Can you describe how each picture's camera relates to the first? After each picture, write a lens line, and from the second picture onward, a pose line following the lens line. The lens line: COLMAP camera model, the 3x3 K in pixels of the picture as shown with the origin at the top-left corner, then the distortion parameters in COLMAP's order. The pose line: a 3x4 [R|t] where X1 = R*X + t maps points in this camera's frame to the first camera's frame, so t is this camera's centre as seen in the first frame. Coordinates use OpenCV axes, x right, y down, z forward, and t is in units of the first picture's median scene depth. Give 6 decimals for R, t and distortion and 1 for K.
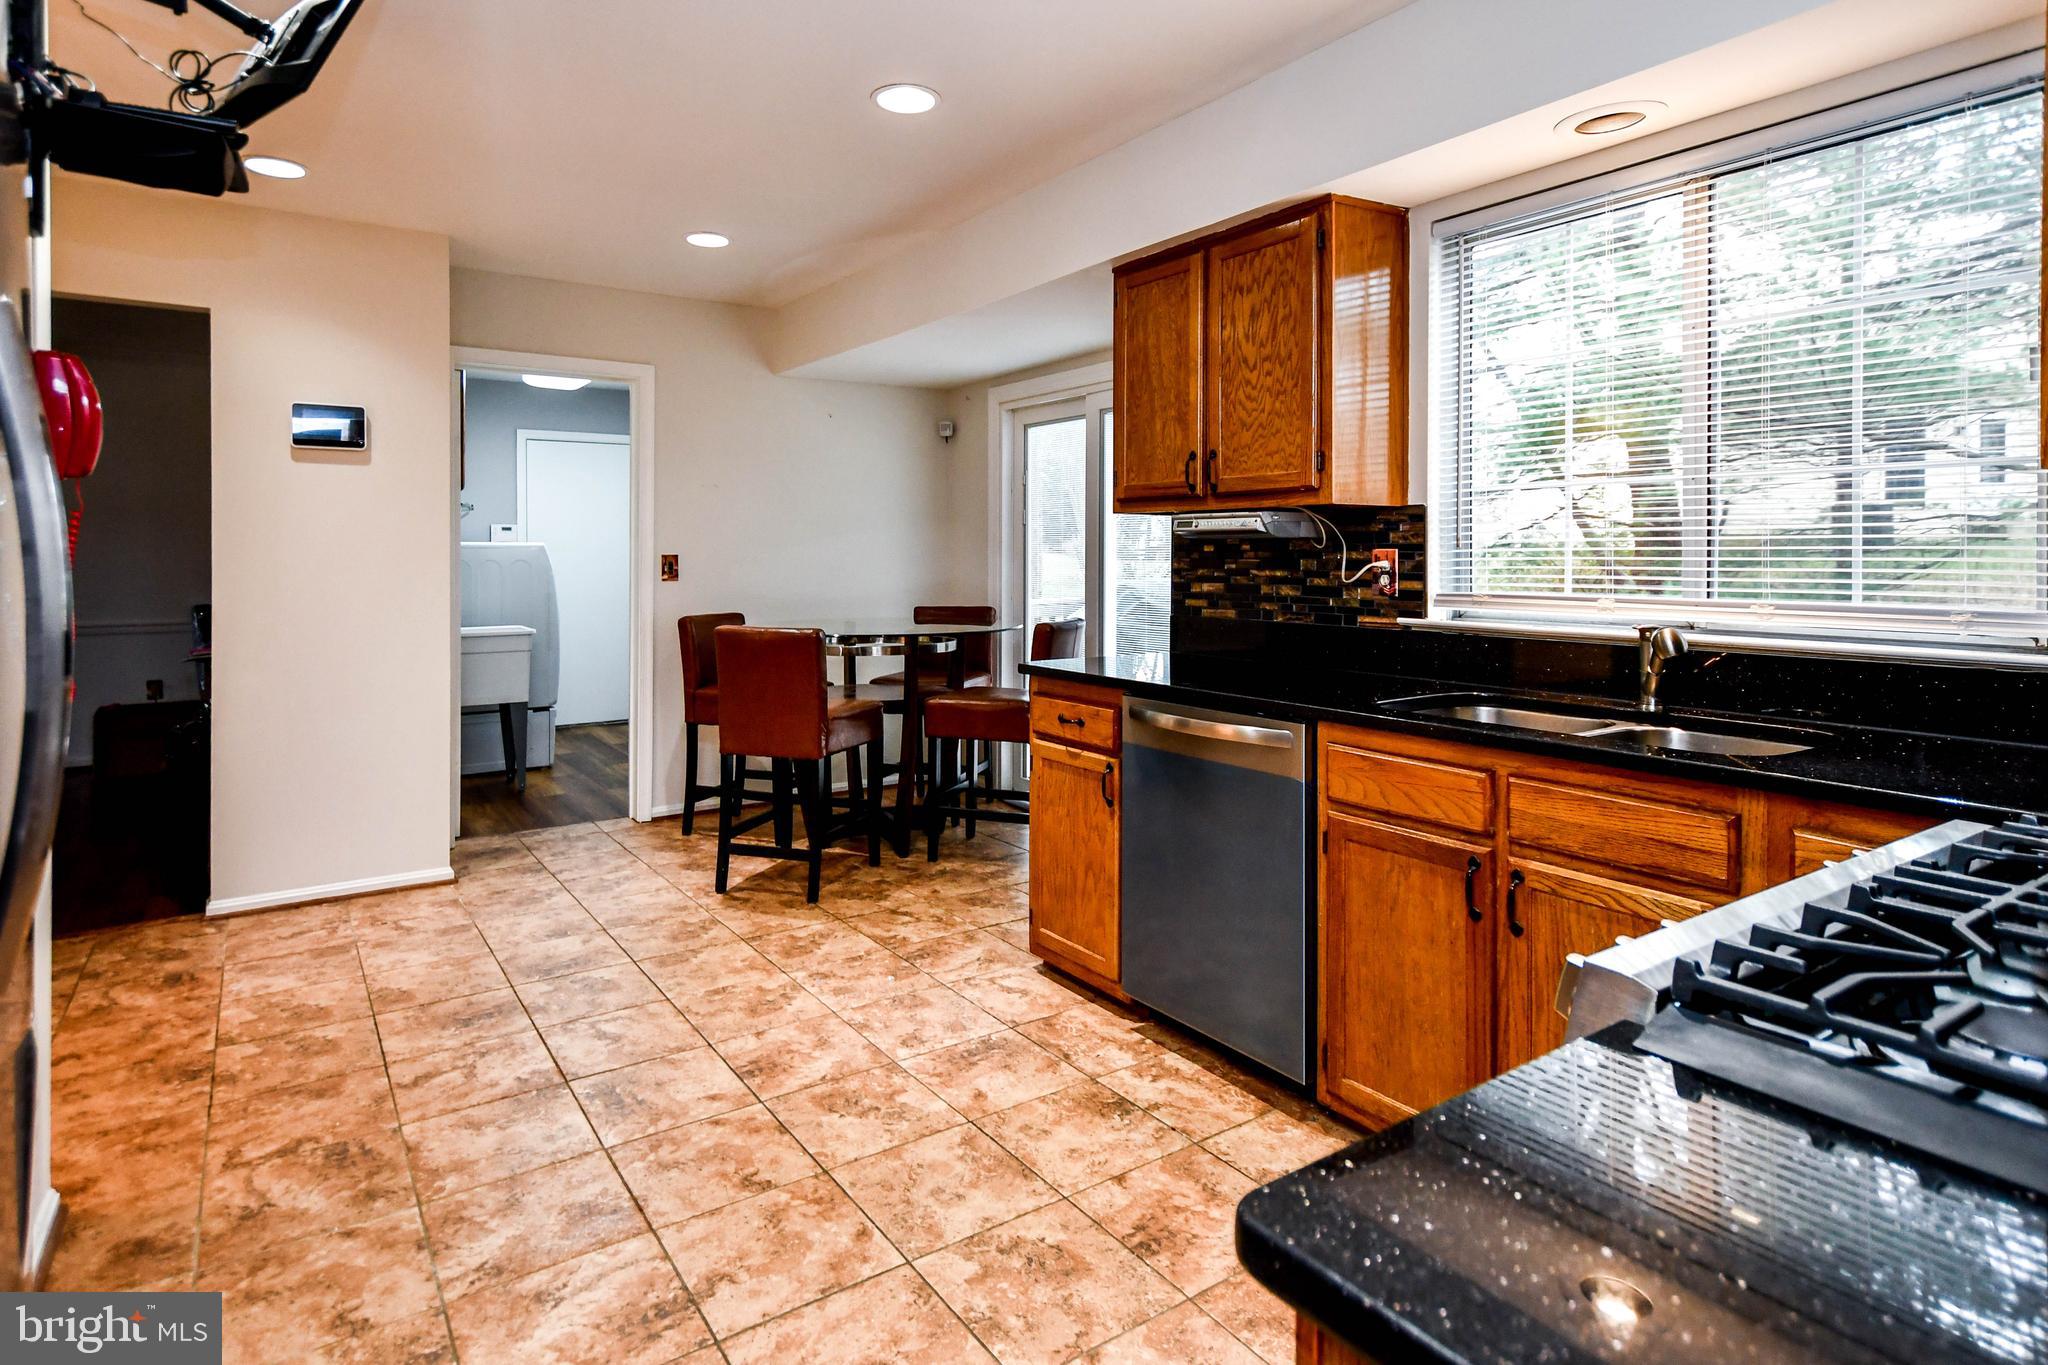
lens RADIAL K [[1092.0, 0, 976.6], [0, 1092.0, 569.2], [0, 0, 1]] dist [0.003009, 0.002775]
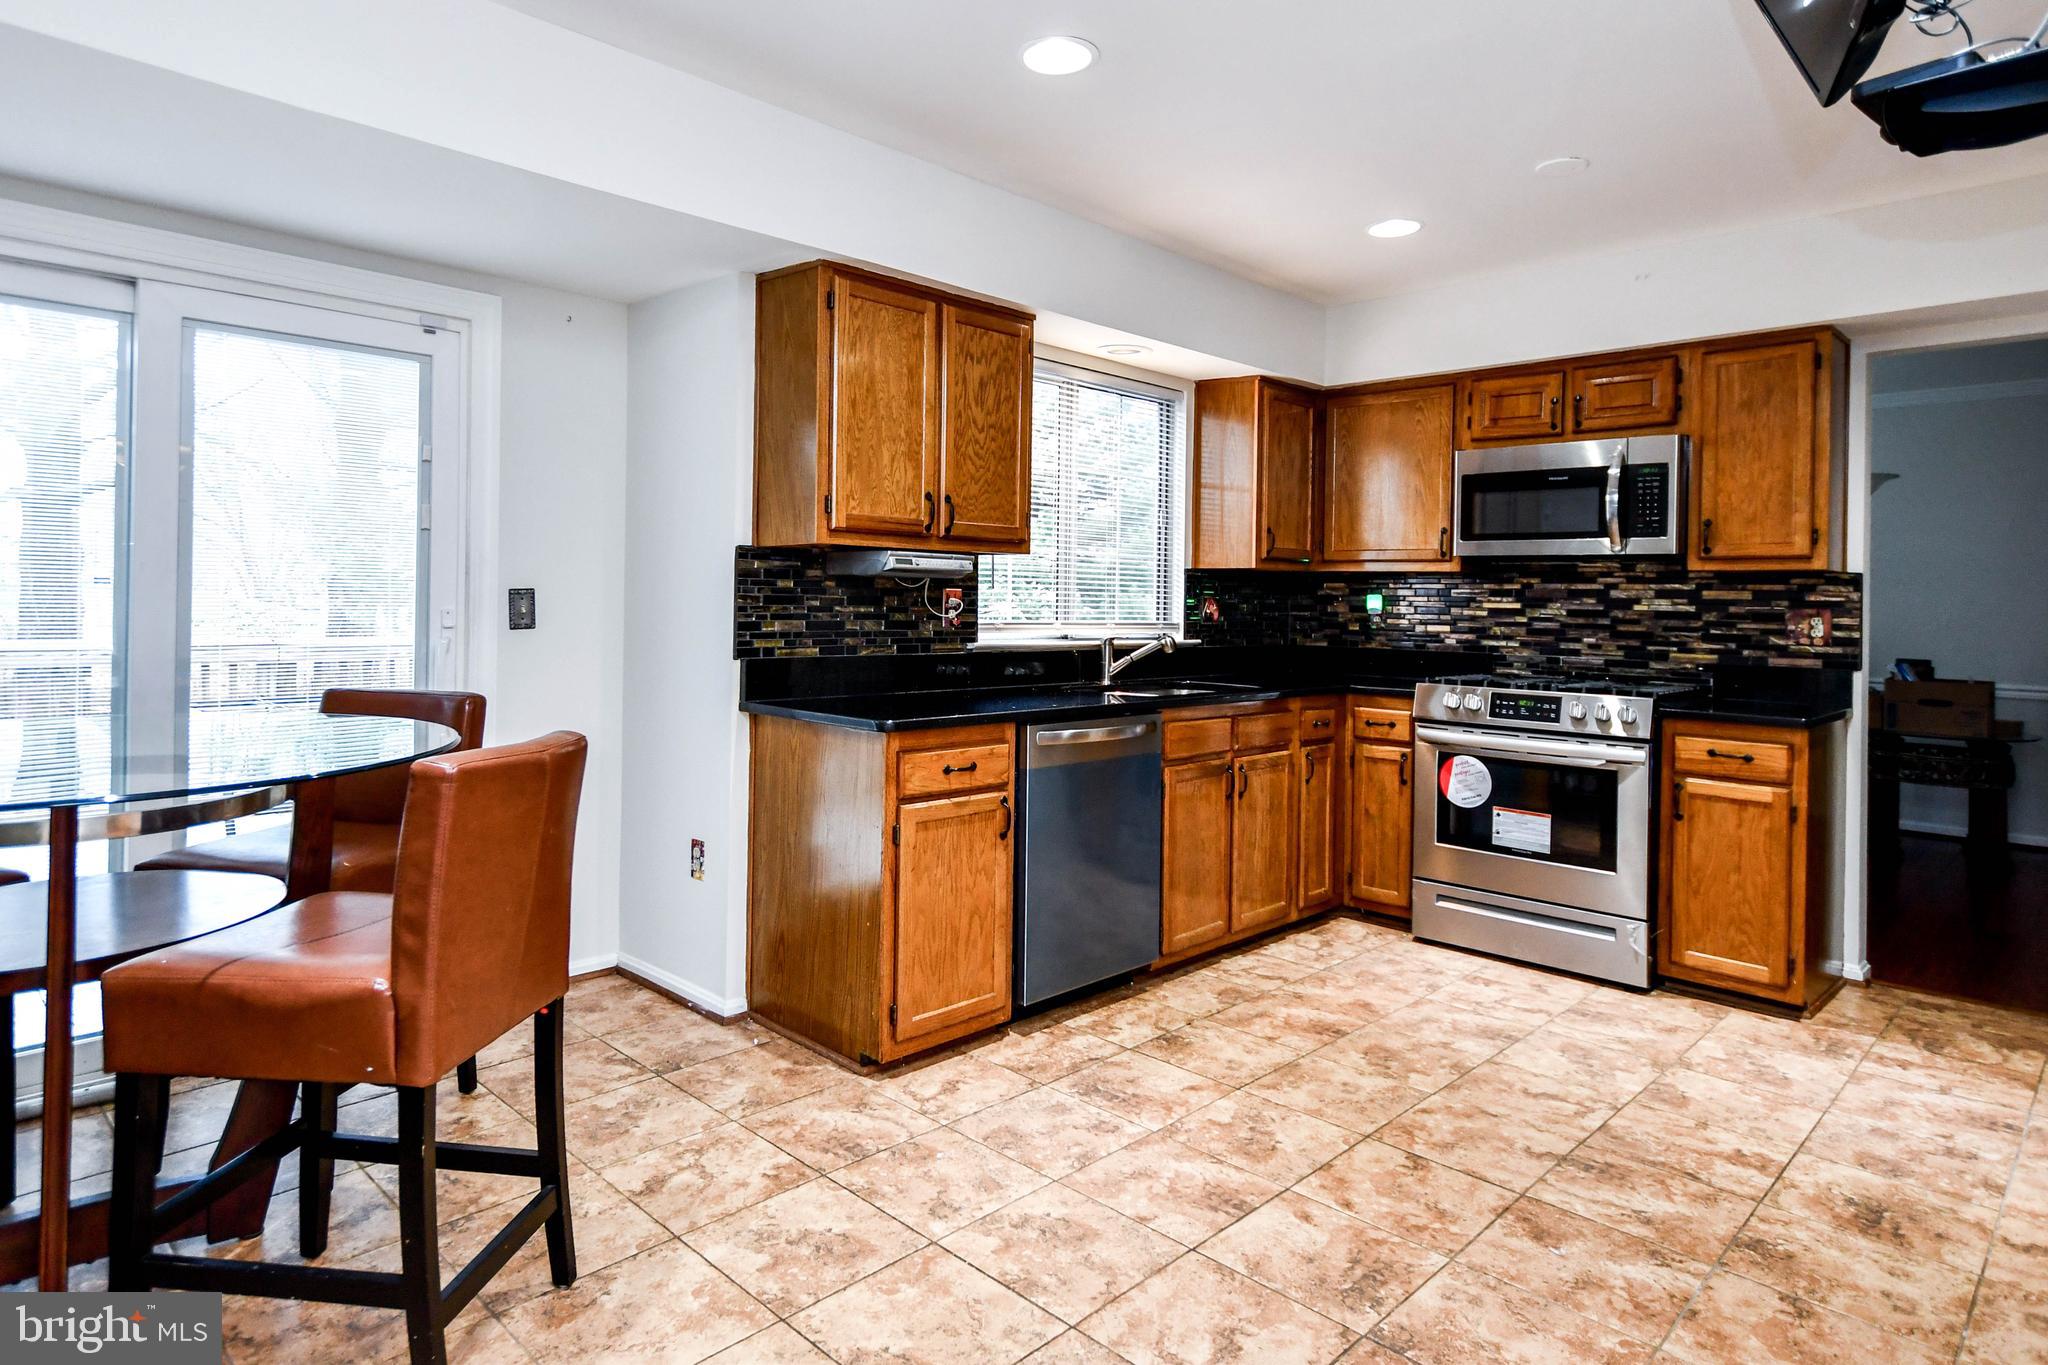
lens RADIAL K [[1185.7, 0, 974.5], [0, 1185.7, 595.5], [0, 0, 1]] dist [0.002548, 0.009740]
pose [[-0.197031, -0.003650, 0.980390, -0.909573], [-0.005495, 0.999981, 0.002619, -0.013358], [-0.980382, -0.004871, -0.197047, 1.176708]]
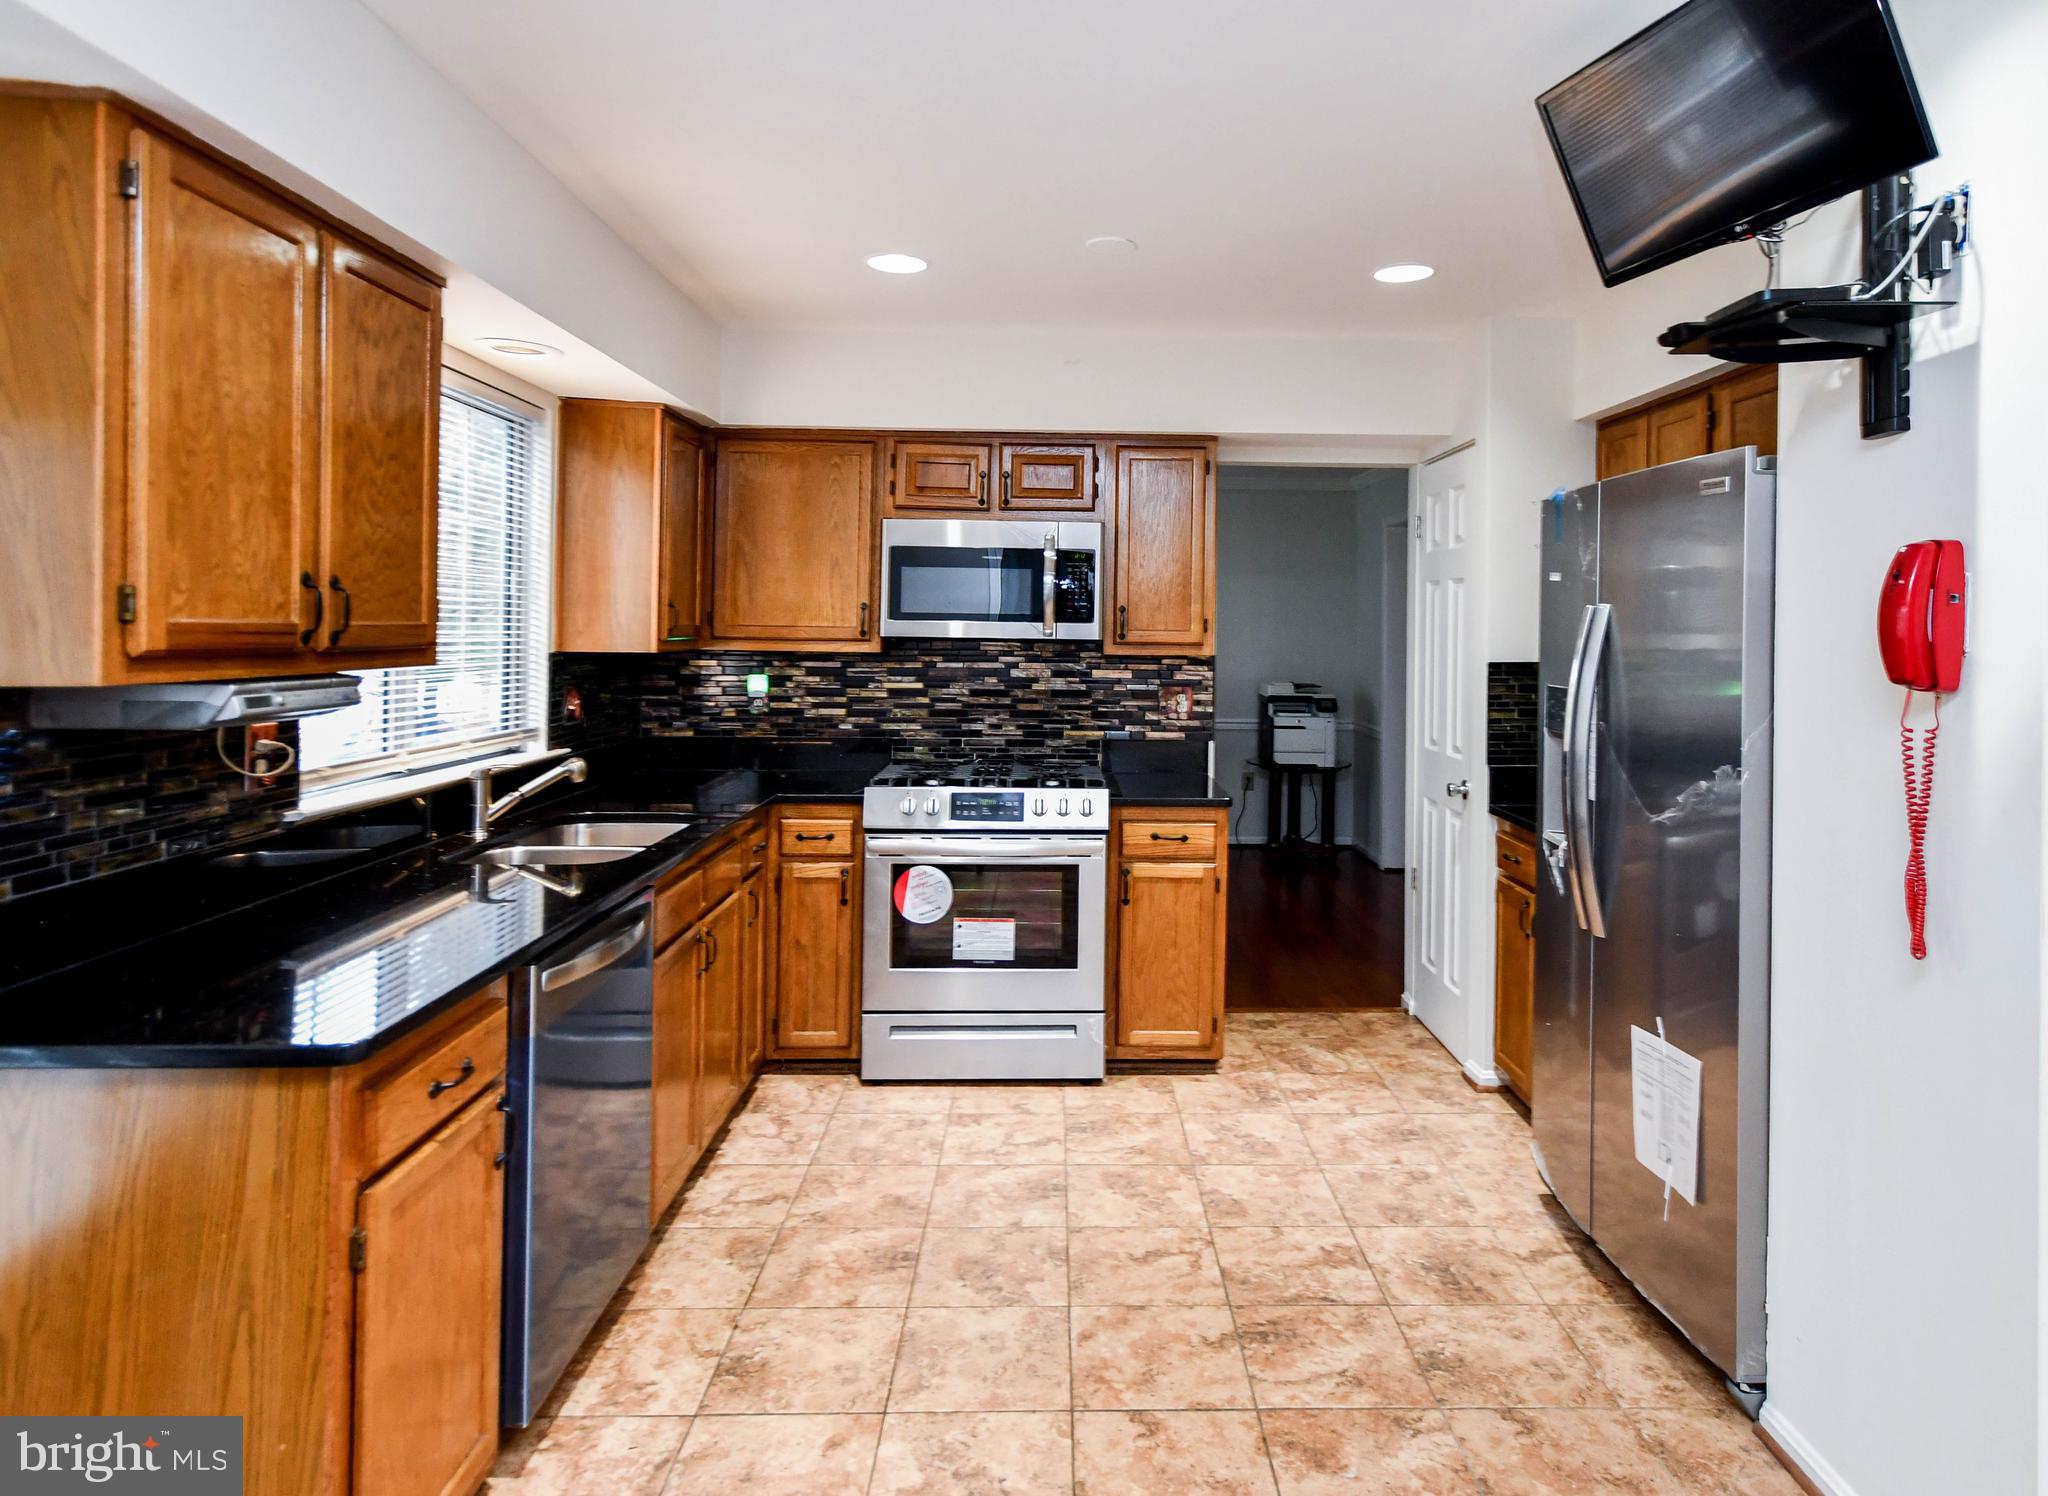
lens RADIAL K [[1215.2, 0, 1102.6], [0, 1215.2, 617.2], [0, 0, 1]] dist [-0.001780, 0.015225]
pose [[-0.861965, -0.009614, 0.506877, -0.482005], [-0.008164, 0.999954, 0.005083, -0.090797], [-0.506902, 0.000243, -0.862003, 1.335761]]
